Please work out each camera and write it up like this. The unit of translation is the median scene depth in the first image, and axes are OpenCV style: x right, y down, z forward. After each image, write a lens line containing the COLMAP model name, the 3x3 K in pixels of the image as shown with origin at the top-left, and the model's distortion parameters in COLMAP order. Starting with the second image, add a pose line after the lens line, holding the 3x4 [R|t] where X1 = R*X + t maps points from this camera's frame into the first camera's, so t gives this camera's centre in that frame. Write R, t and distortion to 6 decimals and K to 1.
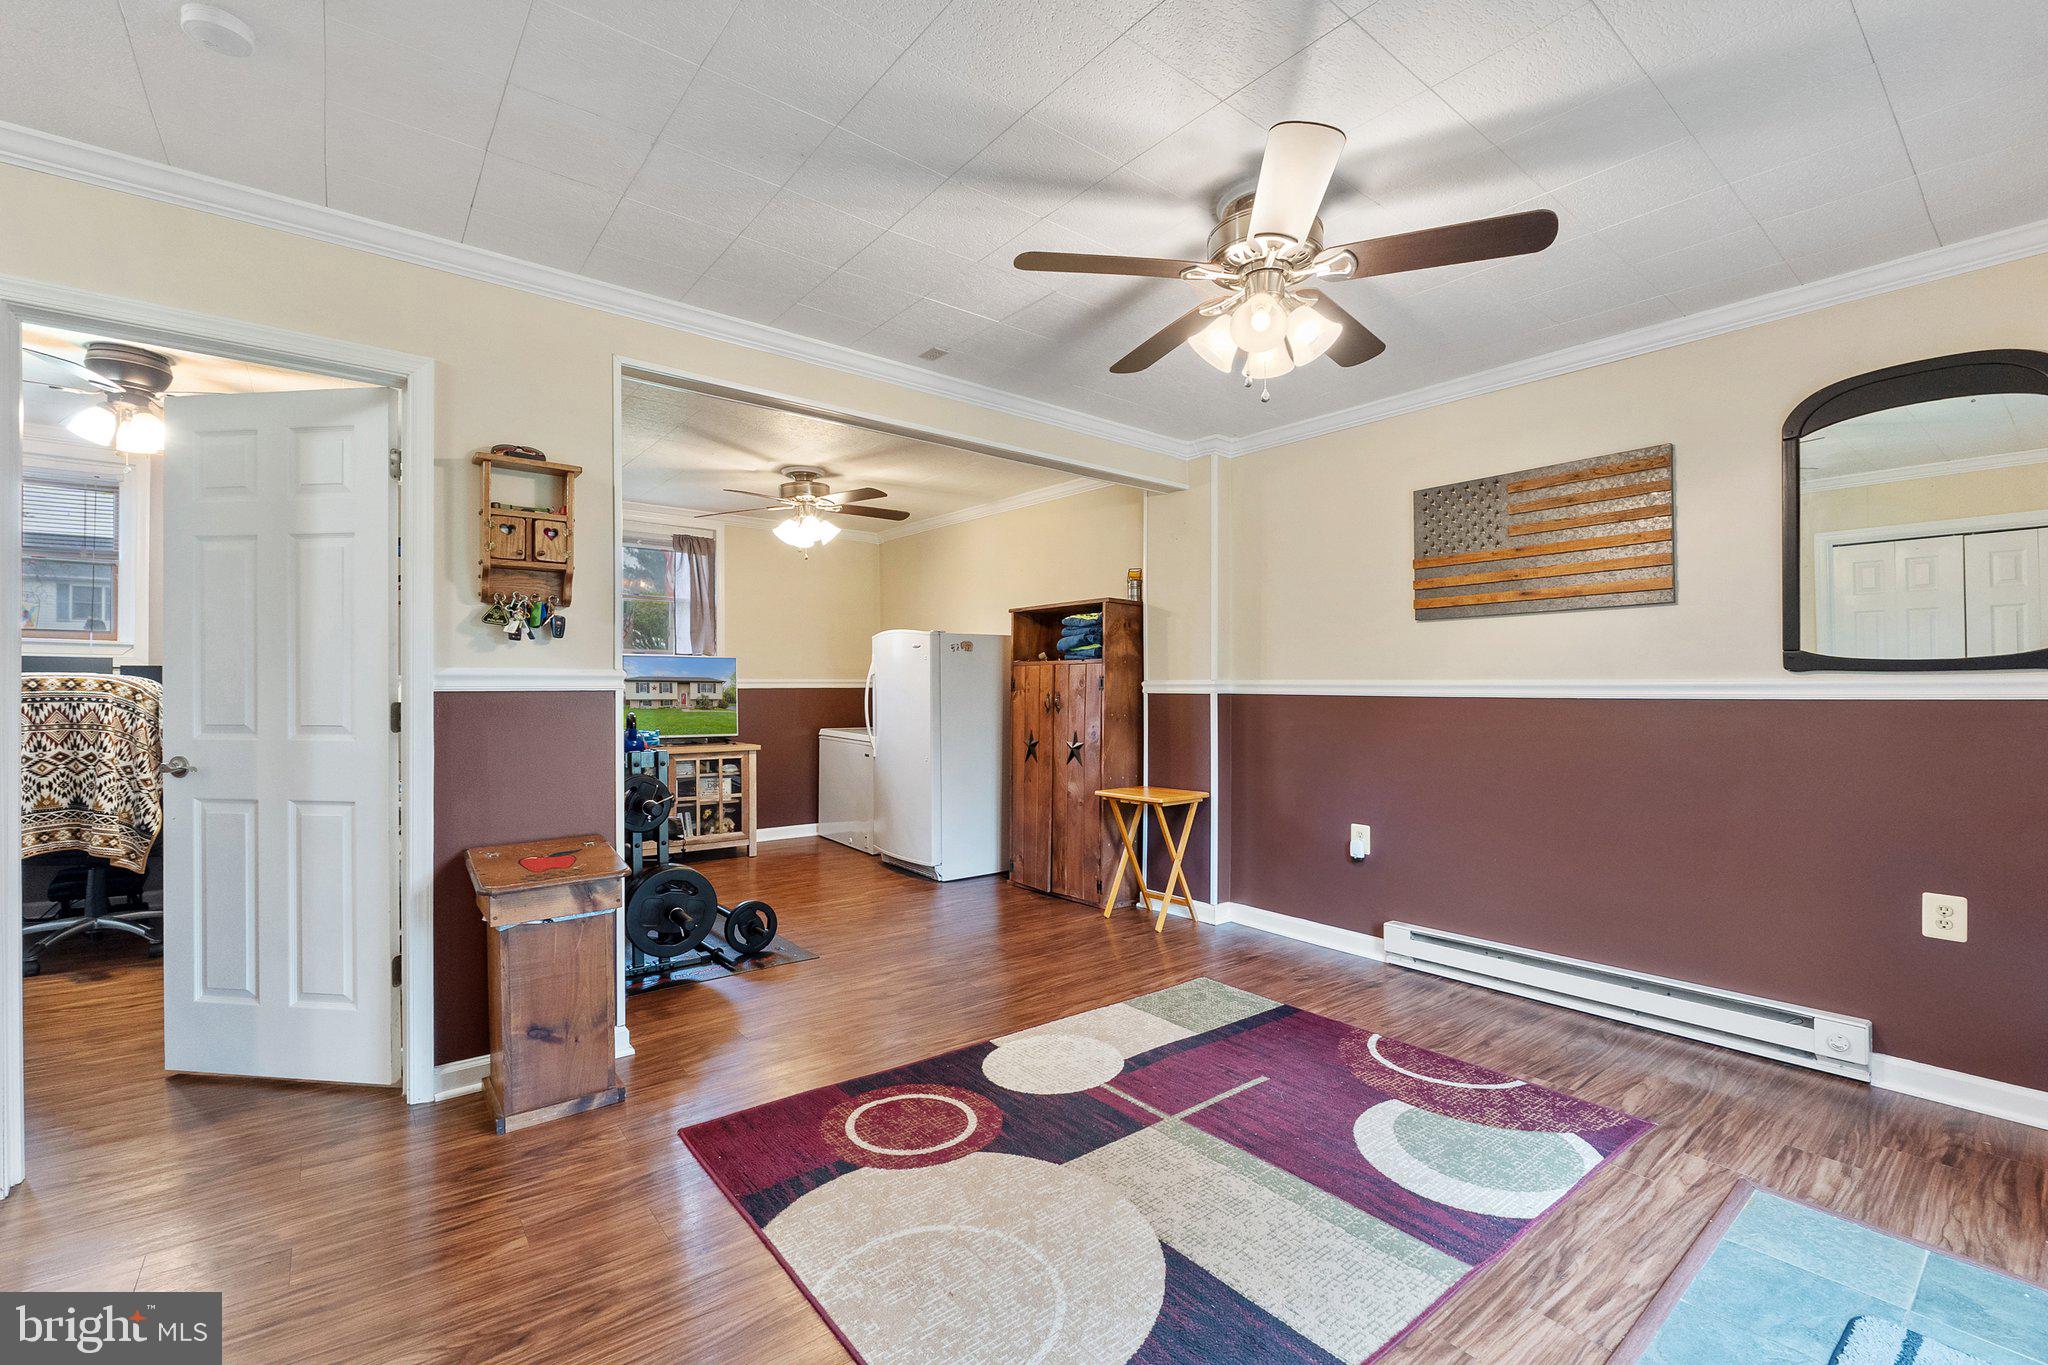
lens RADIAL K [[881.1, 0, 1024.0], [0, 881.1, 682.5], [0, 0, 1]] dist [-0.003716, -0.000490]
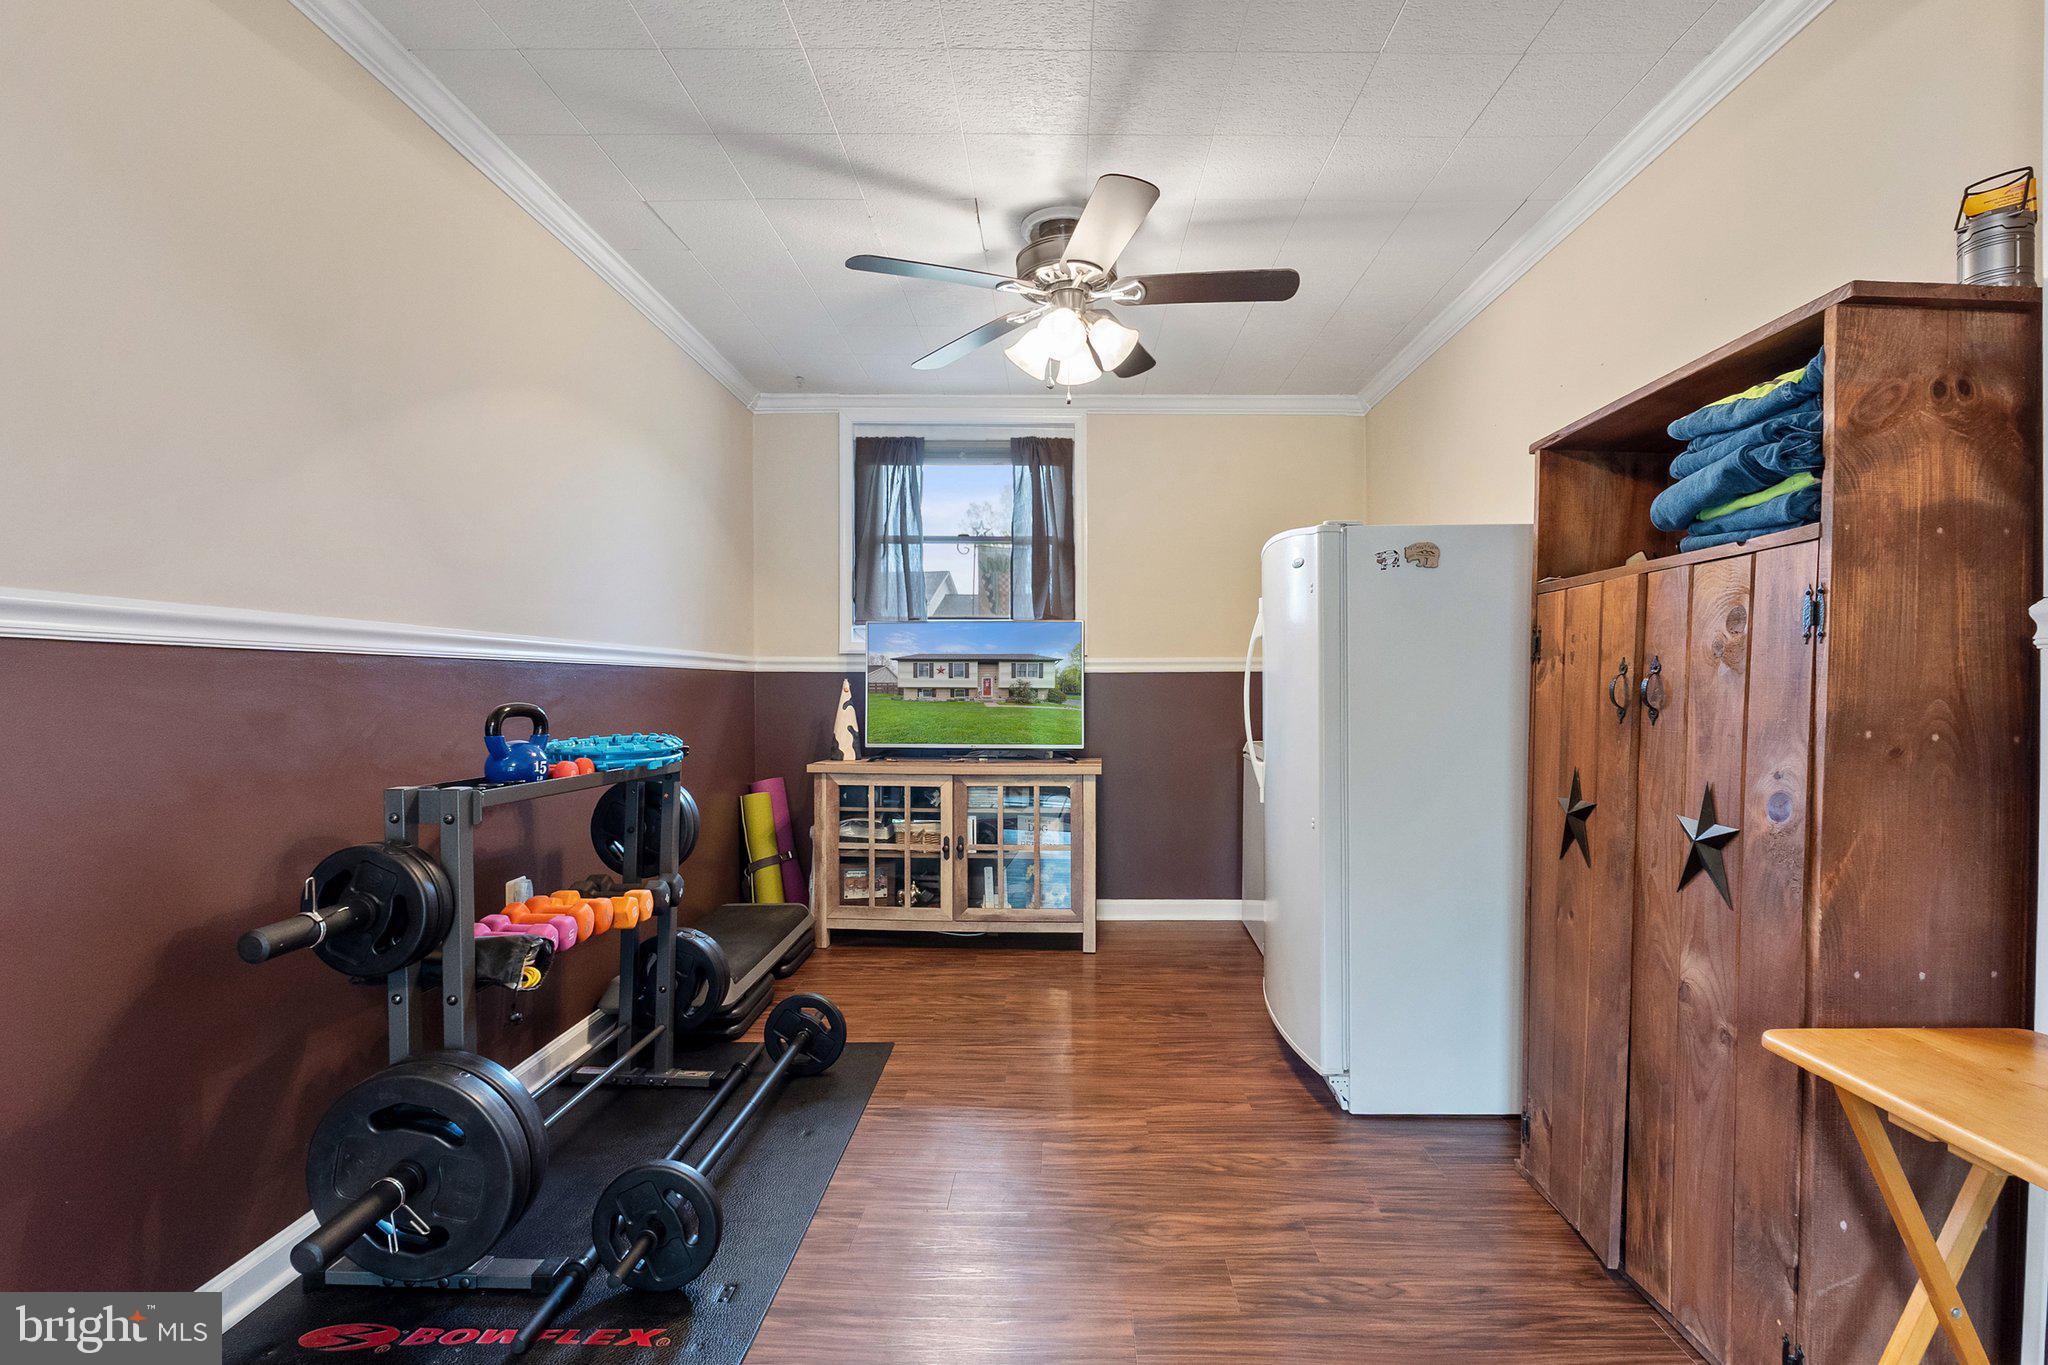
lens RADIAL K [[919.2, 0, 1050.1], [0, 919.2, 699.5], [0, 0, 1]] dist [-0.006177, -0.000946]
pose [[0.774266, 0.007225, -0.632819, 0.086692], [0.003977, 0.999860, 0.016282, 0.021700], [0.632848, -0.015123, 0.774128, 0.660097]]
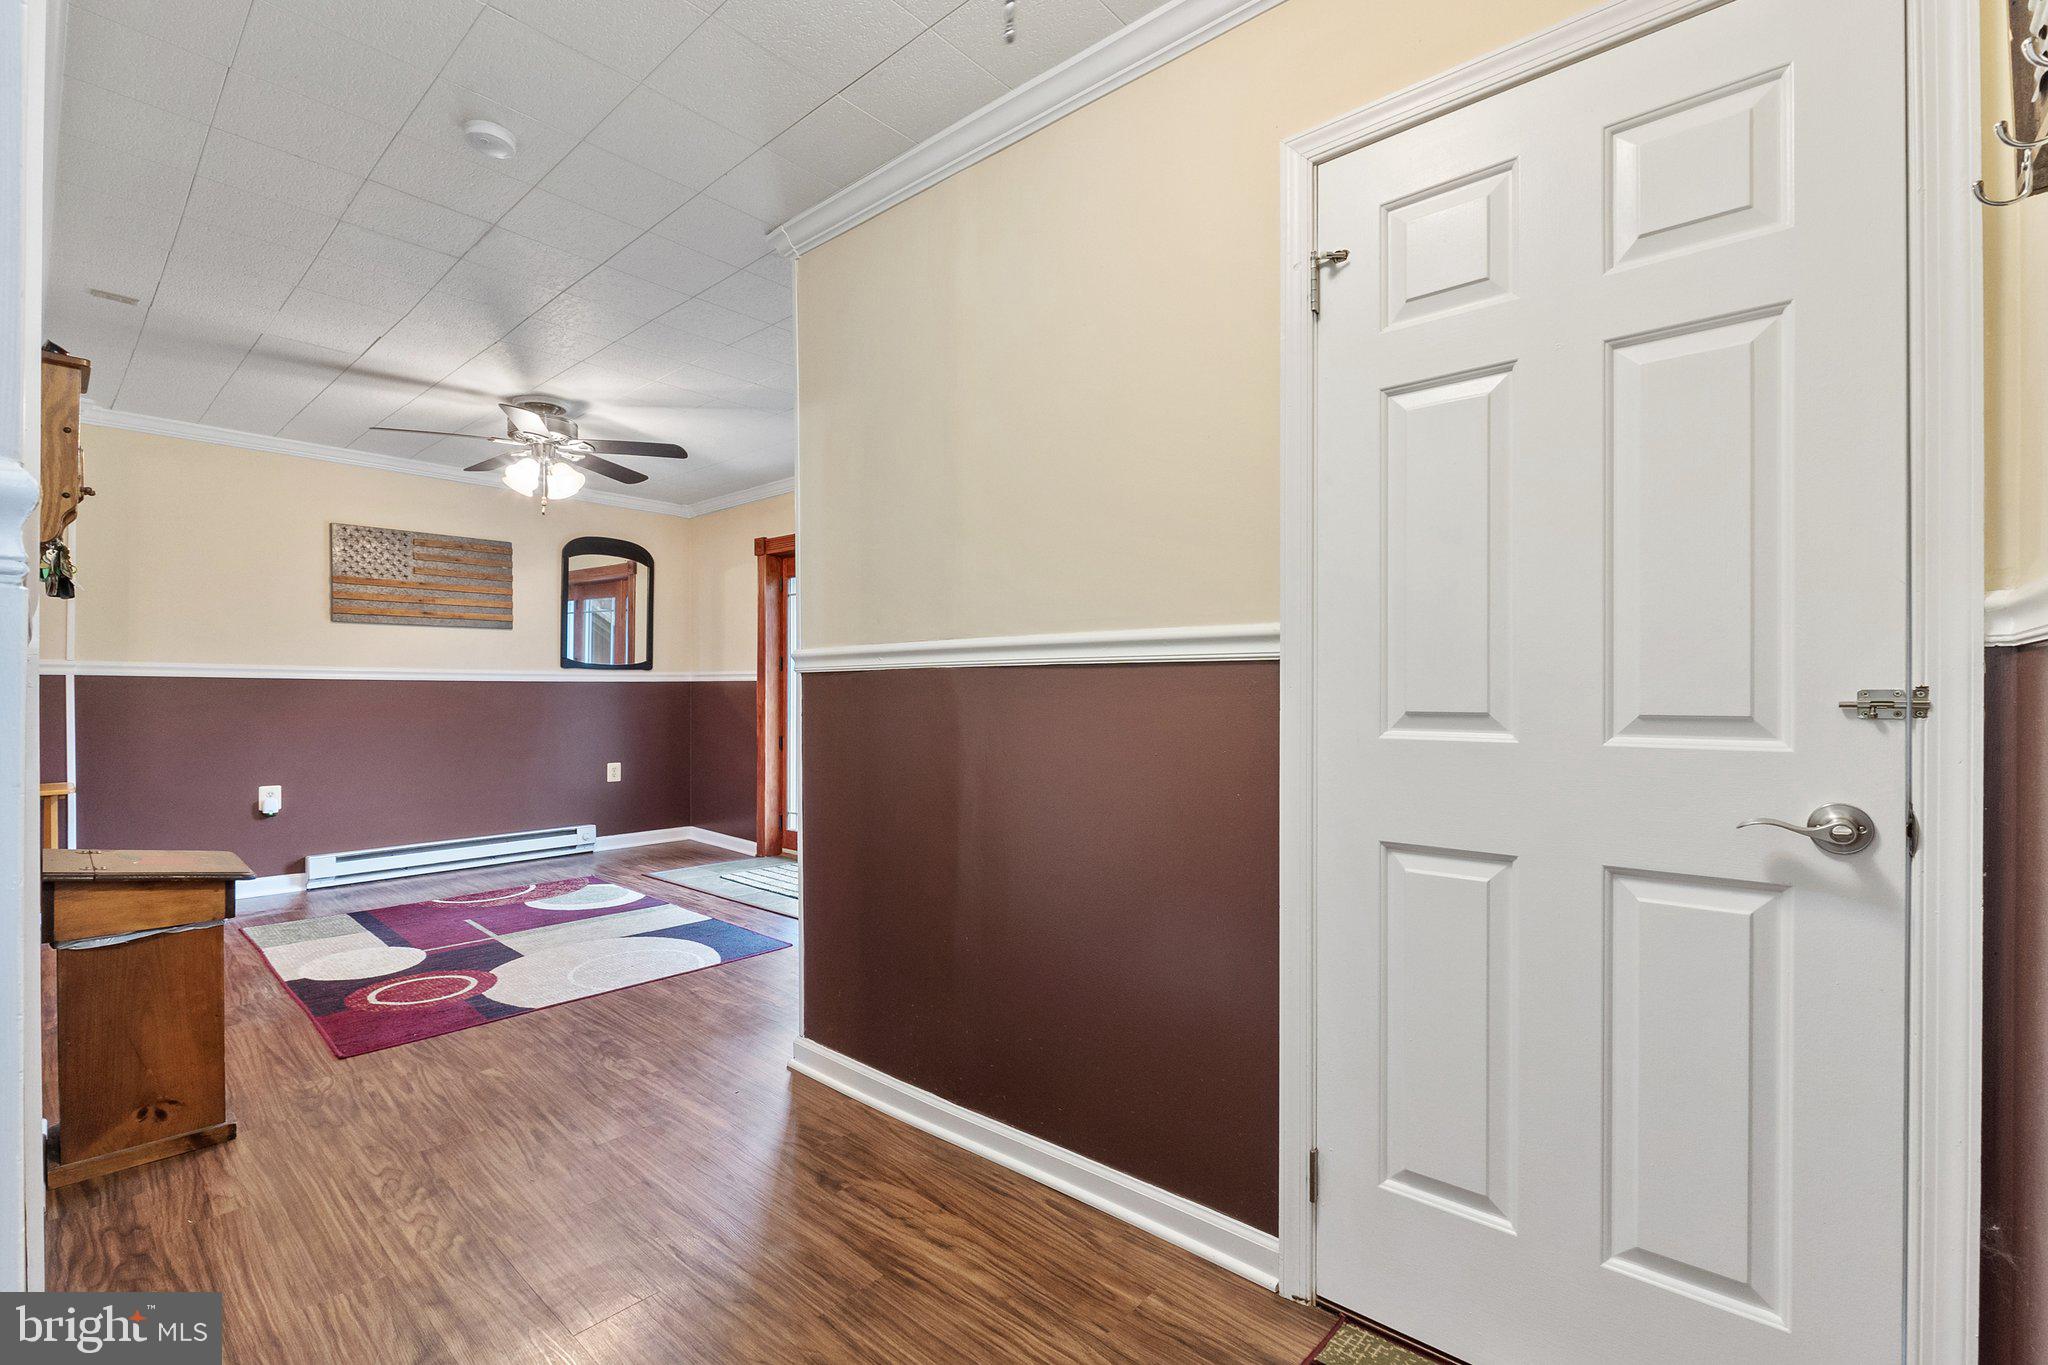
lens RADIAL K [[881.1, 0, 1024.0], [0, 881.1, 682.5], [0, 0, 1]] dist [-0.003716, -0.000490]
pose [[-0.170403, 0.004702, 0.985363, -0.835294], [-0.012529, 0.999897, -0.006938, 0.013476], [-0.985295, -0.013528, -0.170327, 0.169225]]
